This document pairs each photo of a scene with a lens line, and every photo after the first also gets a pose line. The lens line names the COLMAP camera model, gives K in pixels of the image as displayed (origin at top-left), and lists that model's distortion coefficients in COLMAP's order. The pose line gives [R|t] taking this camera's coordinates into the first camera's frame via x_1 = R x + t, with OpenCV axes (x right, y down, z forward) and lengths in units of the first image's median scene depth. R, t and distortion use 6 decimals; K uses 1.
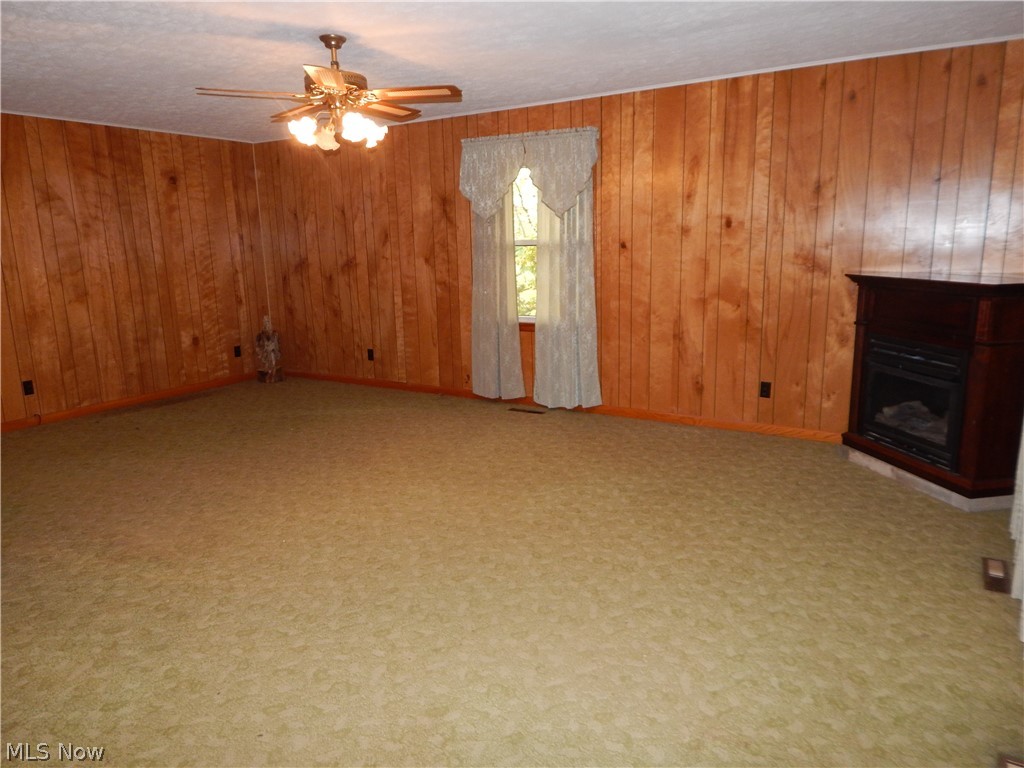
lens RADIAL K [[683.5, 0, 516.5], [0, 683.5, 382.8], [0, 0, 1]] dist [-0.006715, -0.008988]
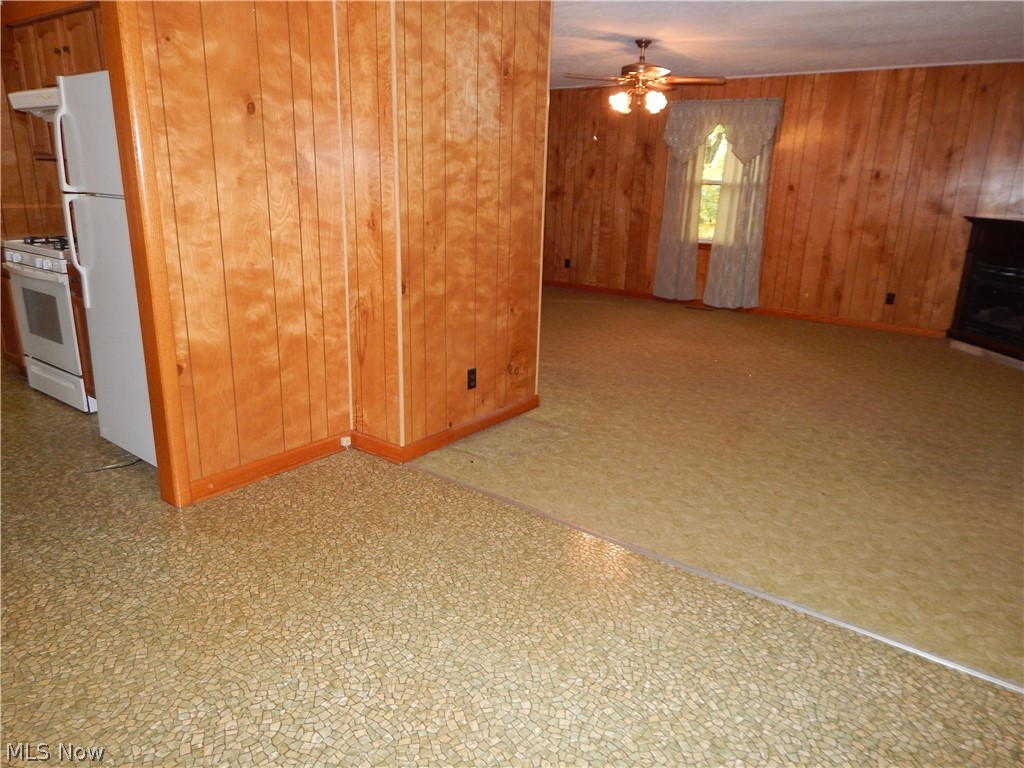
lens RADIAL K [[683.5, 0, 506.9], [0, 683.5, 382.9], [0, 0, 1]] dist [-0.006715, -0.008988]
pose [[0.992098, 0.080596, -0.096155, -0.247597], [-0.072325, 0.993614, 0.086606, 0.109403], [0.102521, -0.078967, 0.991591, -0.441224]]
